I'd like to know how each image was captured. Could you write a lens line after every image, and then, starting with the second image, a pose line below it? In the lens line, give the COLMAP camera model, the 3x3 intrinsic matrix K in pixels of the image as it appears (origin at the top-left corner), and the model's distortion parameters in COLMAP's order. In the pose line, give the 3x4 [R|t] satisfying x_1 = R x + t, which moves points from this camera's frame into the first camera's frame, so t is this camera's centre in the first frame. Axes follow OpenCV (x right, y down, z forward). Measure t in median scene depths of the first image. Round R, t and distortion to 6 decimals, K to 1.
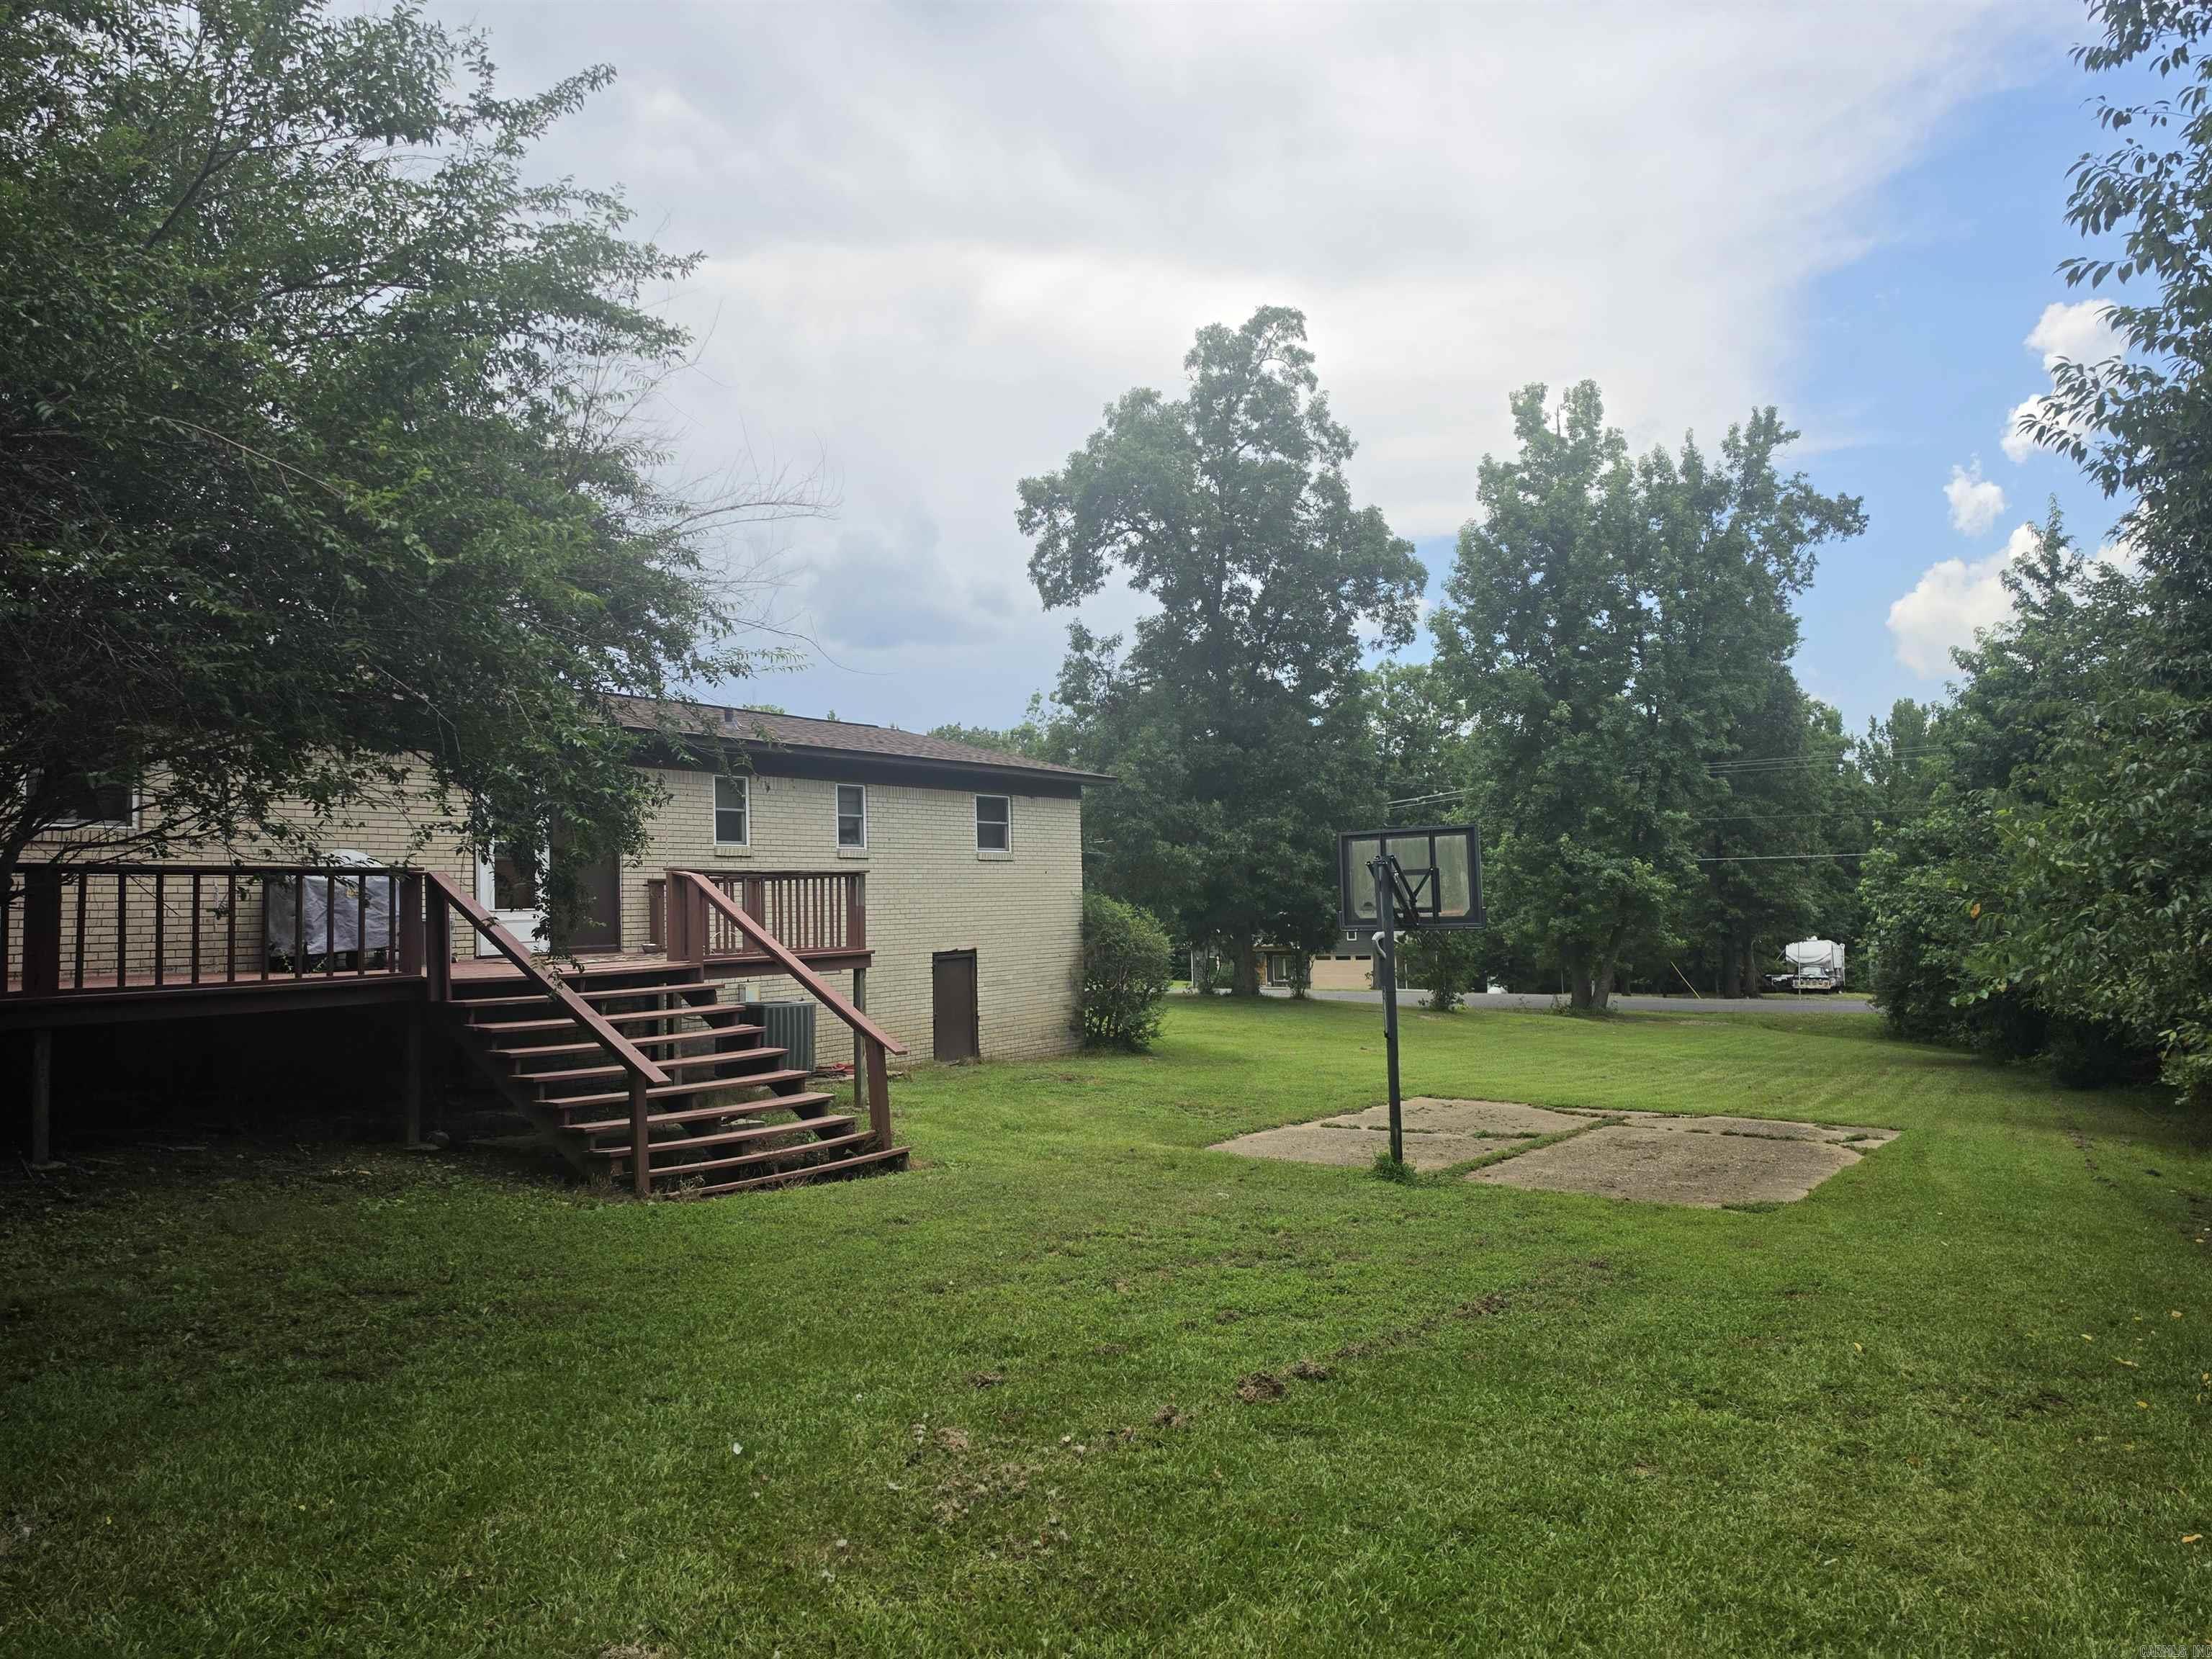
lens RADIAL K [[1474.2, 0, 1106.0], [0, 1474.2, 829.5], [0, 0, 1]] dist [0.043353, -0.071969]
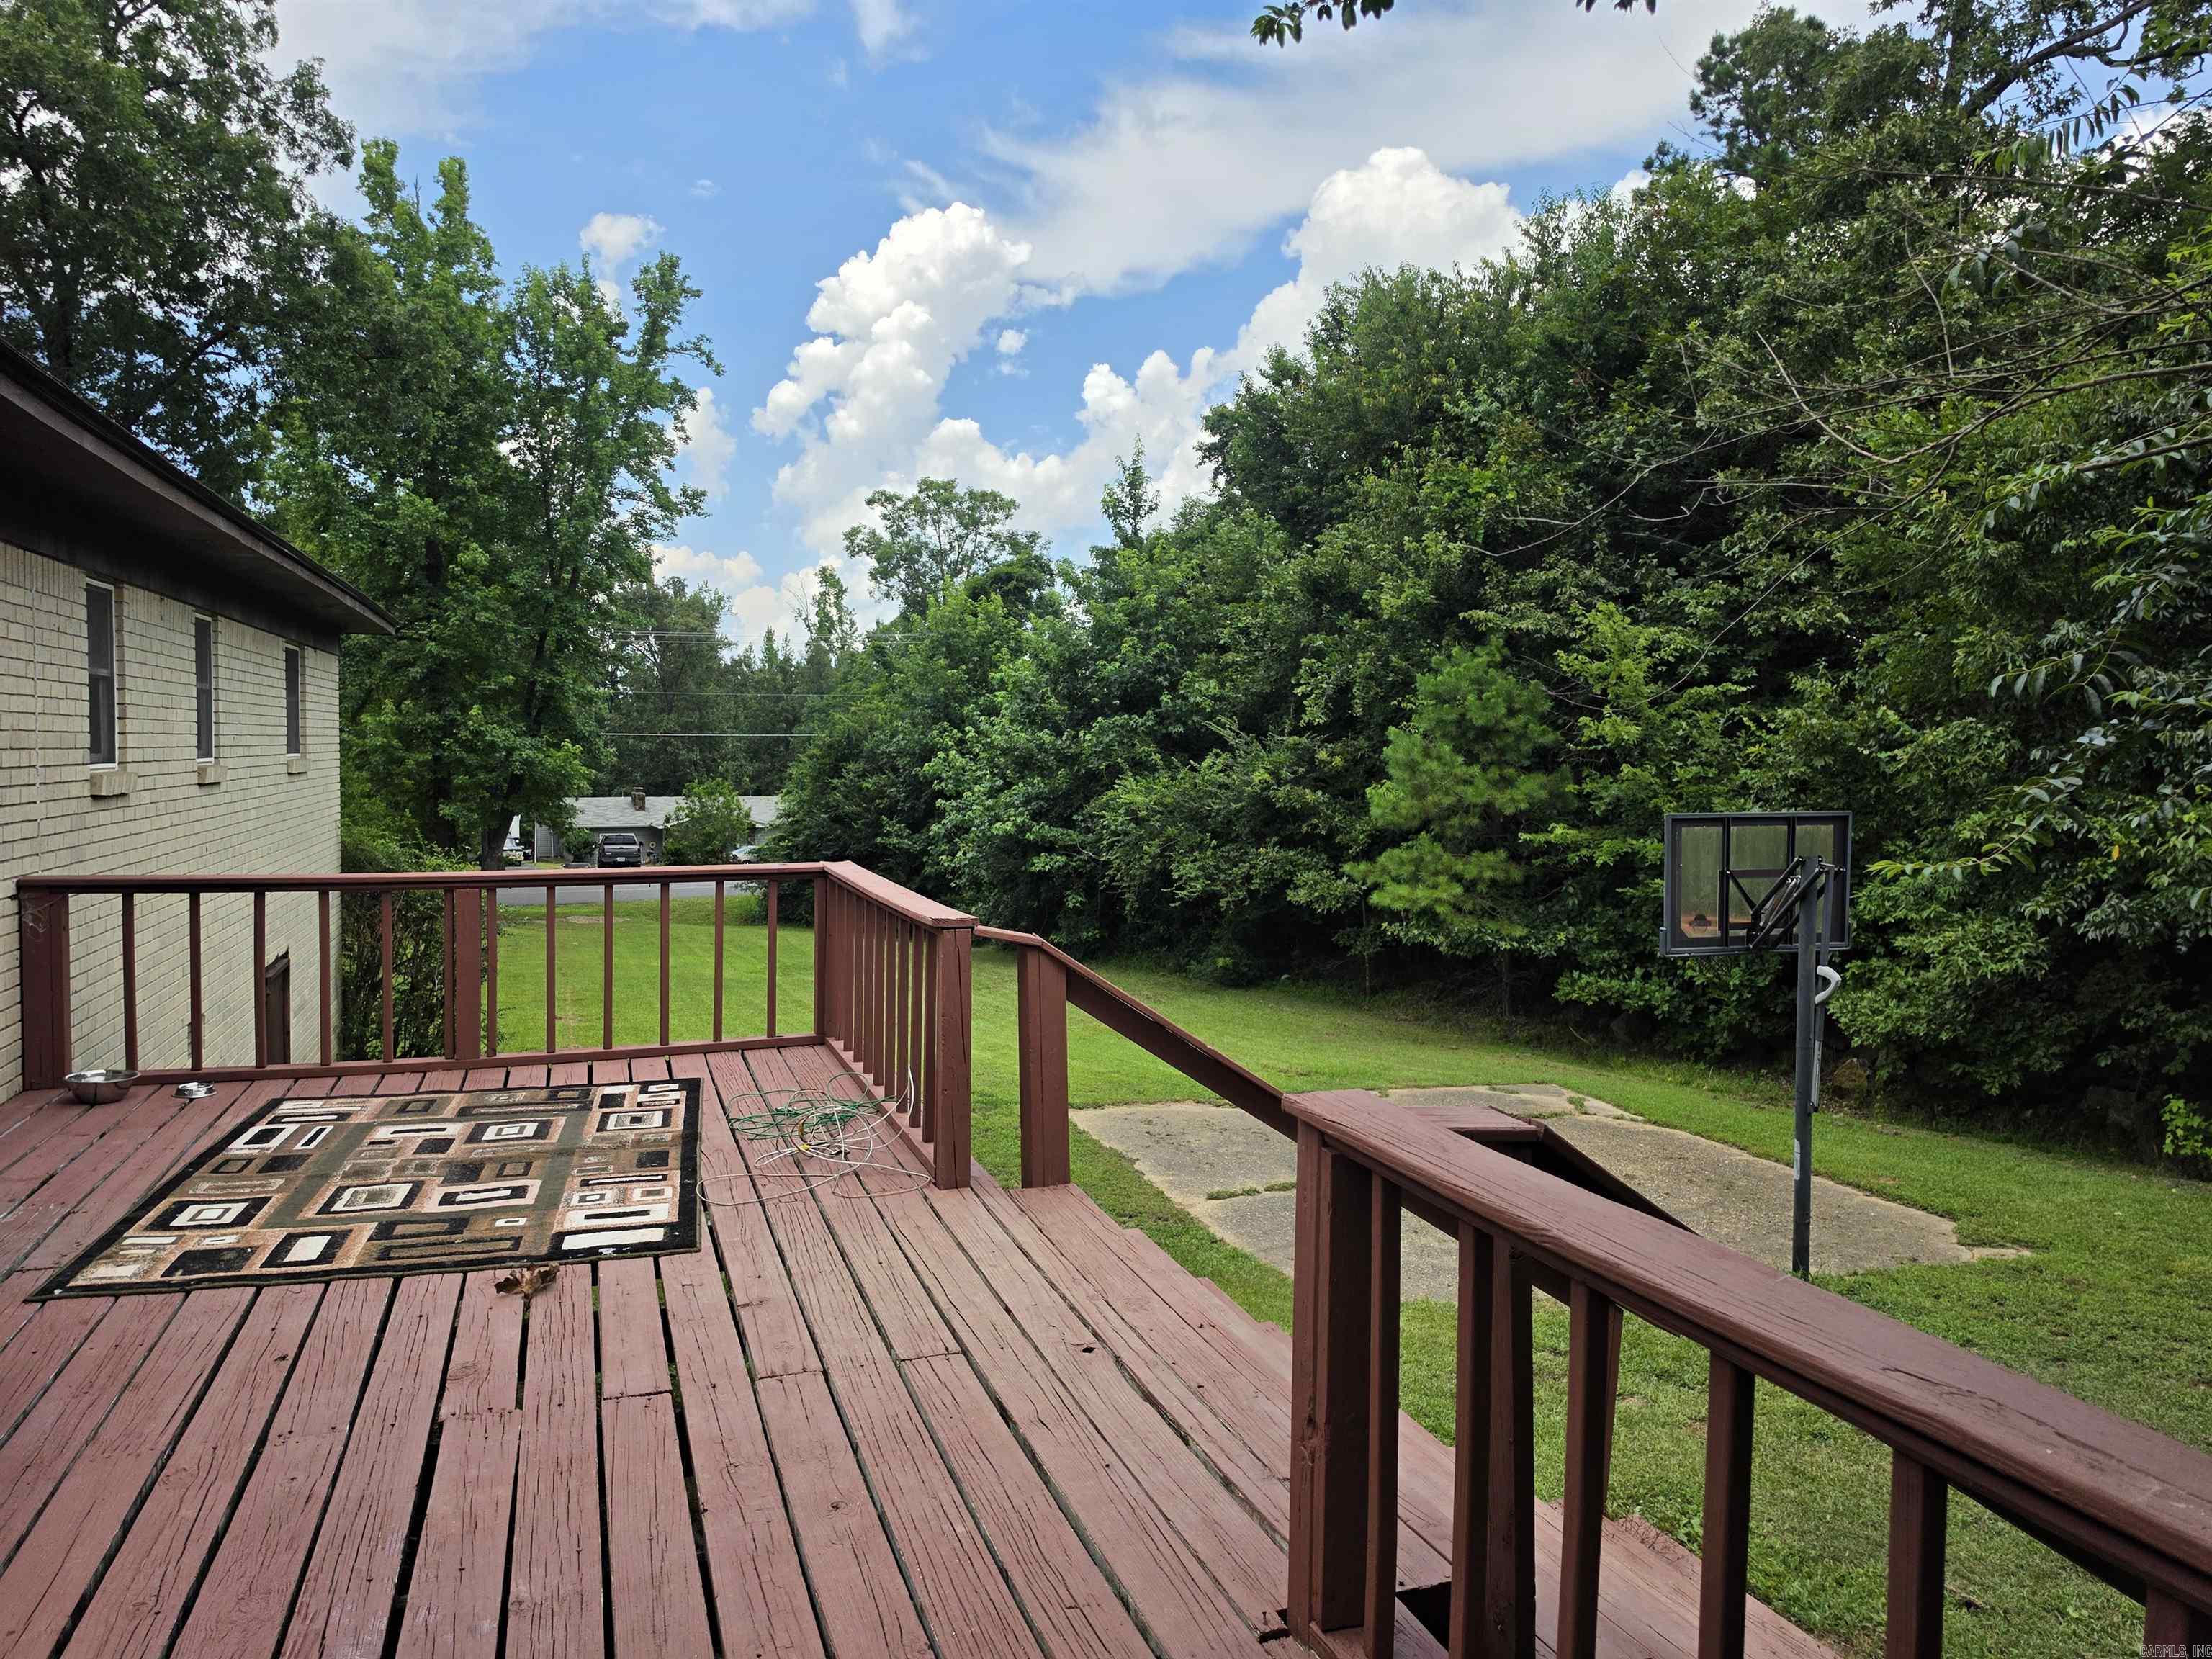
lens RADIAL K [[1474.2, 0, 1106.0], [0, 1474.2, 829.5], [0, 0, 1]] dist [0.043353, -0.071969]
pose [[0.604086, -0.014282, 0.796791, -0.290604], [-0.063099, 0.995843, 0.065688, -0.010167], [-0.794418, -0.089957, 0.600673, 0.419444]]
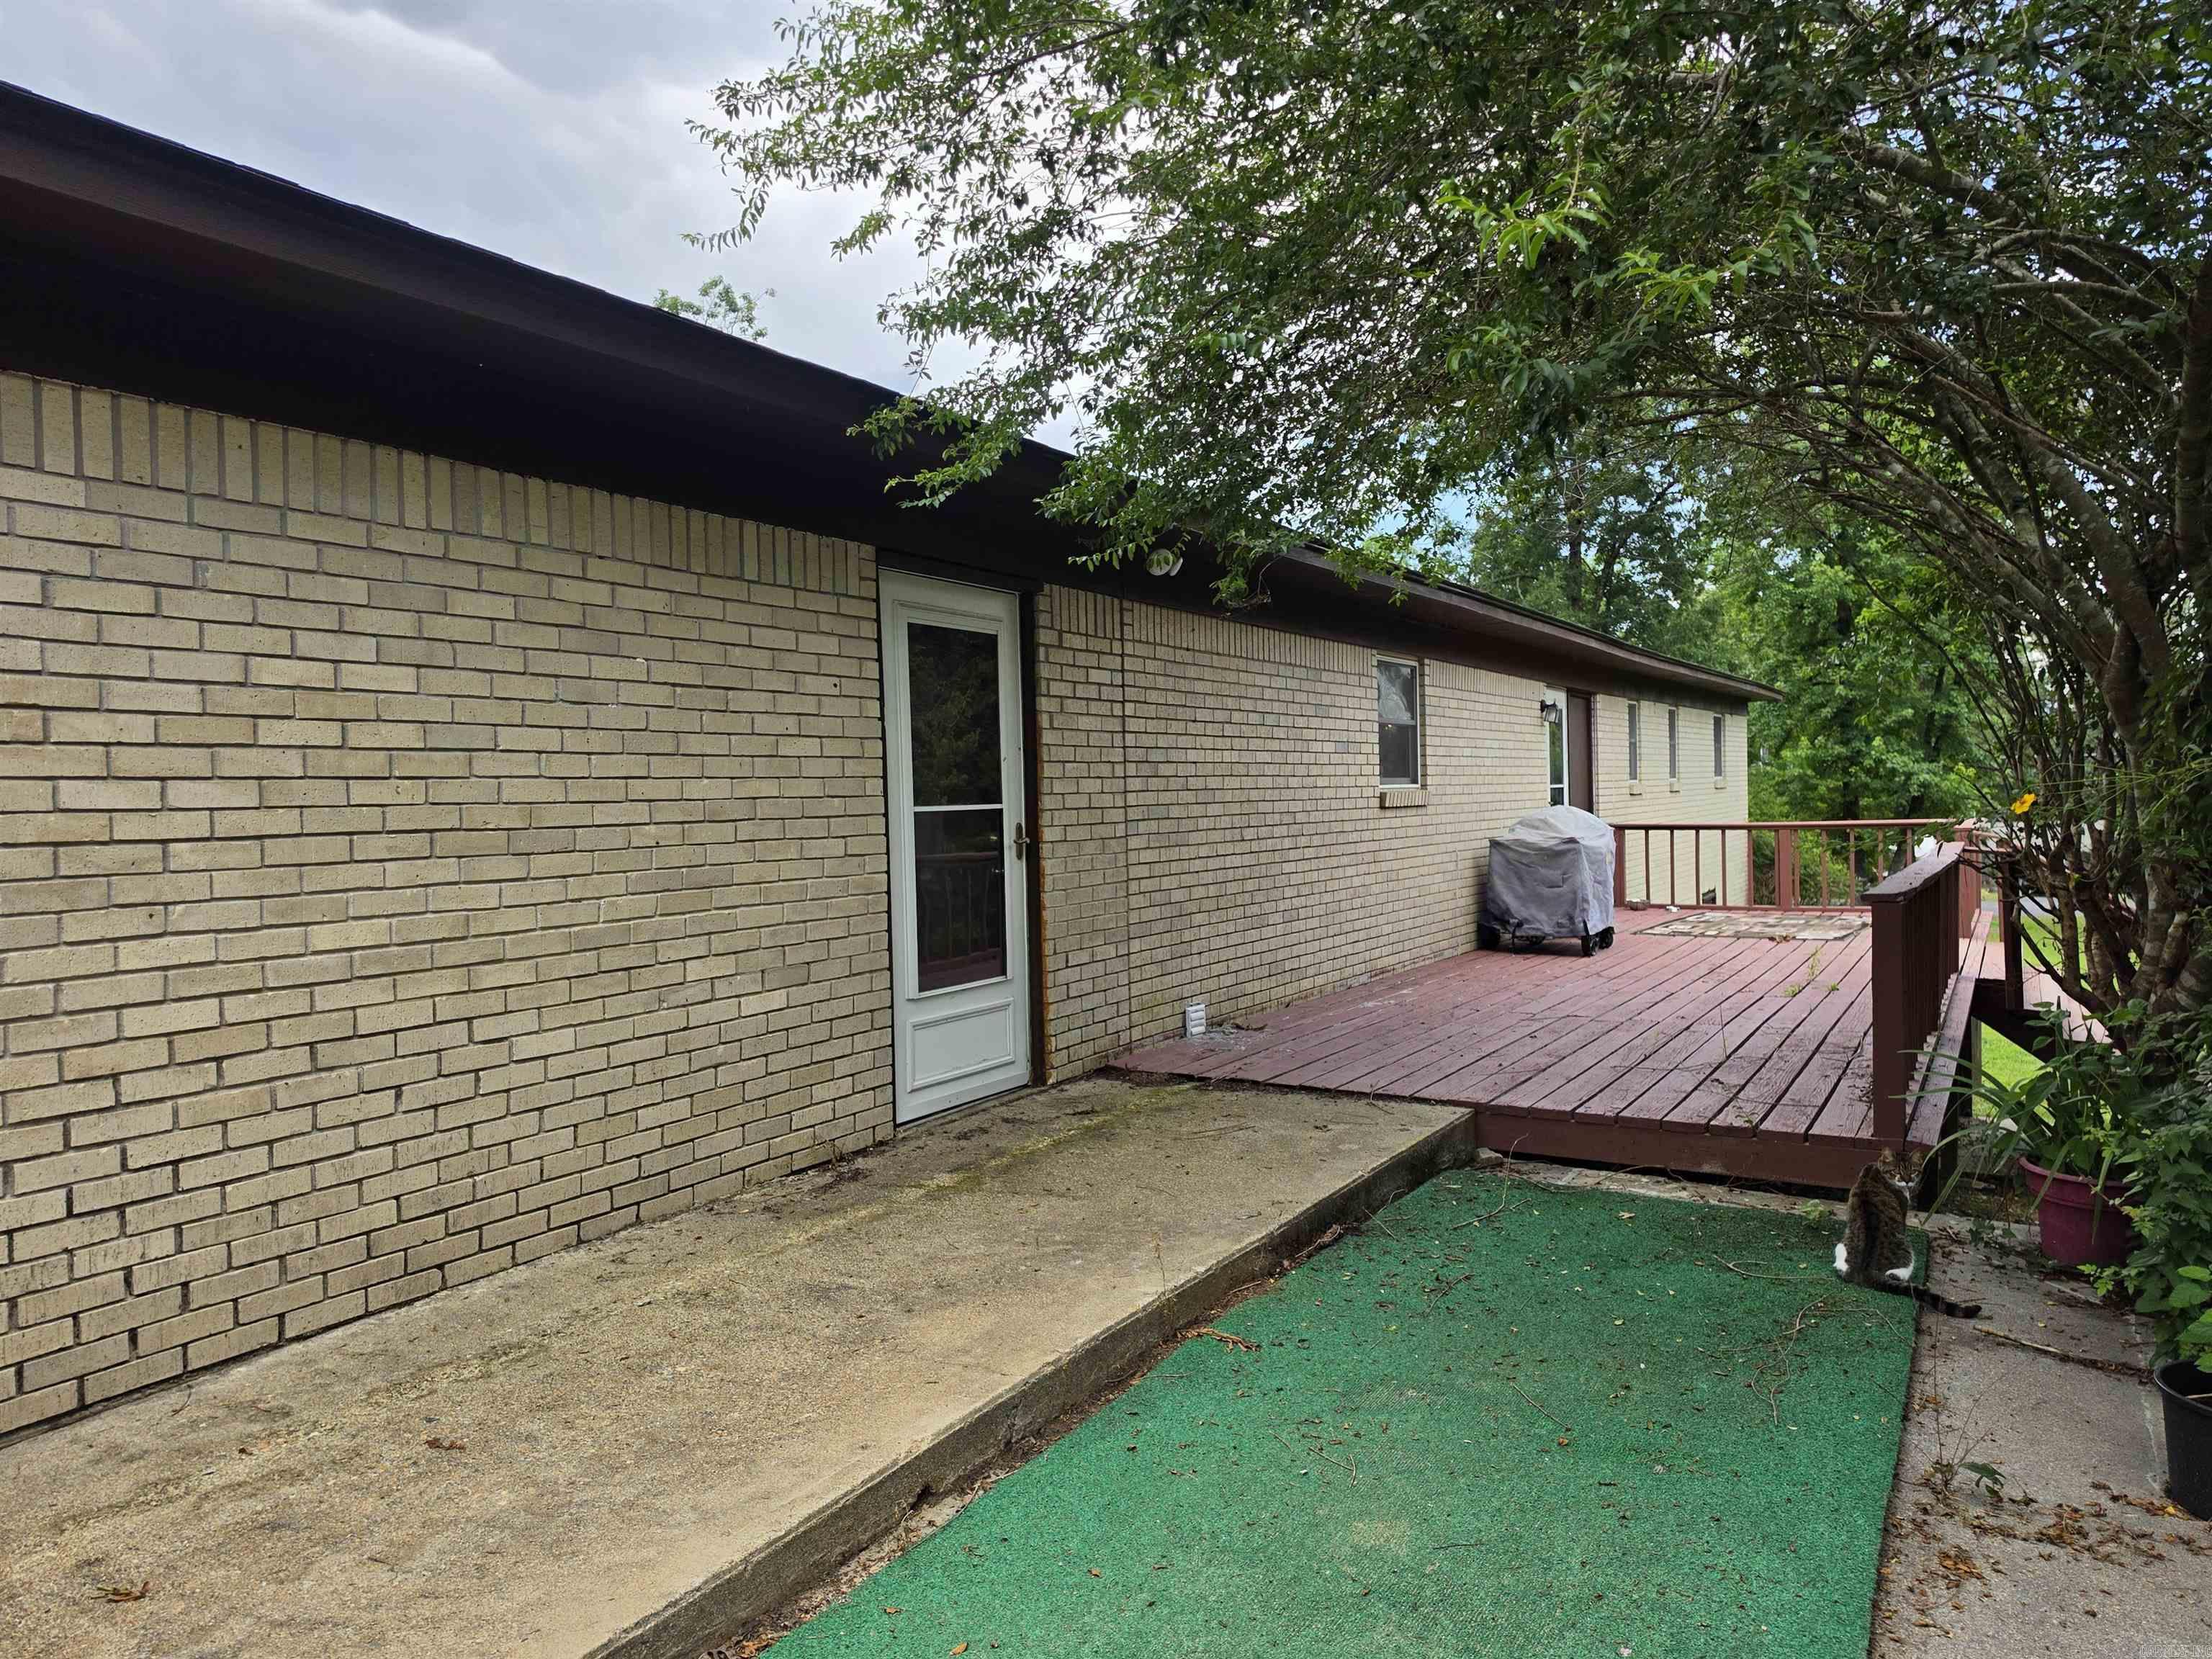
lens RADIAL K [[1474.2, 0, 1106.0], [0, 1474.2, 829.5], [0, 0, 1]] dist [0.043353, -0.071969]
pose [[0.999807, -0.004077, 0.019208, -0.439561], [0.002664, 0.997327, 0.073020, -0.019449], [-0.019455, -0.072955, 0.997145, 0.061912]]
